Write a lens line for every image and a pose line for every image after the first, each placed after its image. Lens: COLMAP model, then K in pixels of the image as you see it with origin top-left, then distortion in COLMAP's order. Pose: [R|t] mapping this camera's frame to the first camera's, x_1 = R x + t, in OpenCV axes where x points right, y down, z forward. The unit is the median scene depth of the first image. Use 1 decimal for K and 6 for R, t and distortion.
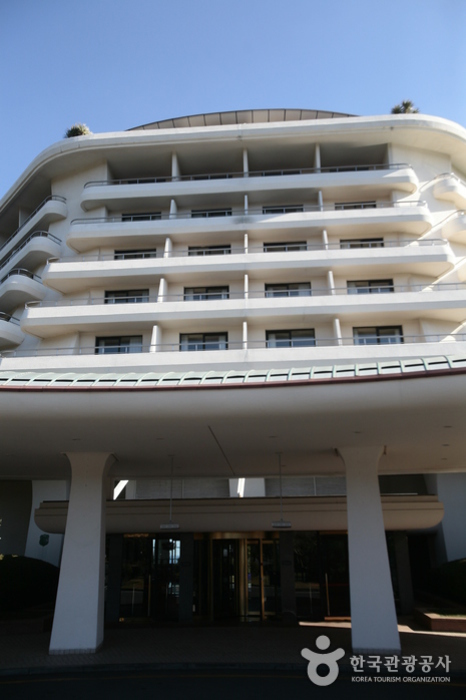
lens RADIAL K [[619.9, 0, 220.9], [0, 619.9, 351.8], [0, 0, 1]] dist [-0.009242, 0.005099]
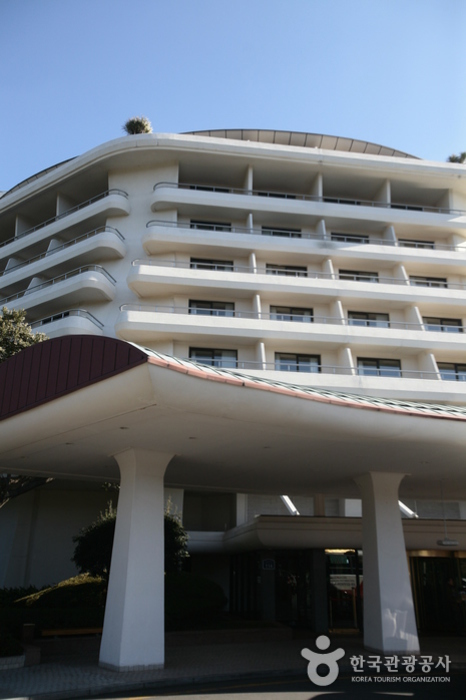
lens RADIAL K [[634.1, 0, 231.8], [0, 634.1, 367.8], [0, 0, 1]] dist [0.012704, -0.000145]
pose [[0.971580, 0.090460, 0.218747, -0.352465], [-0.090351, 0.995854, -0.010521, 0.011952], [-0.218792, -0.009542, 0.975725, 0.026733]]
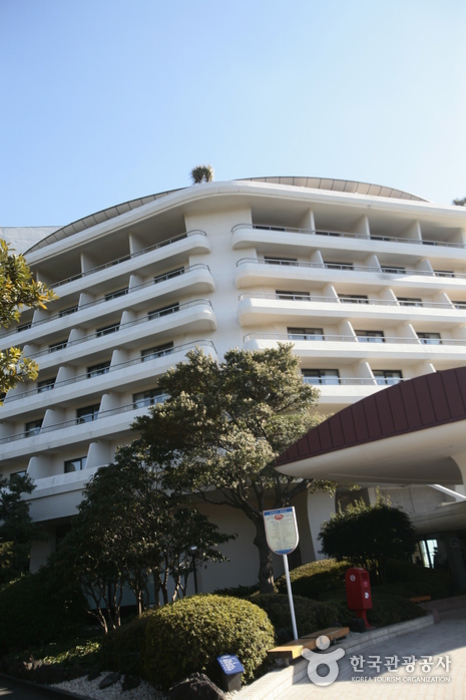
lens RADIAL K [[599.8, 0, 233.9], [0, 599.8, 367.8], [0, 0, 1]] dist [-0.008747, -0.001891]
pose [[0.921701, 0.051447, 0.384475, -0.730461], [-0.037744, 0.998357, -0.043109, 0.024681], [-0.386062, 0.025222, 0.922128, 0.060336]]
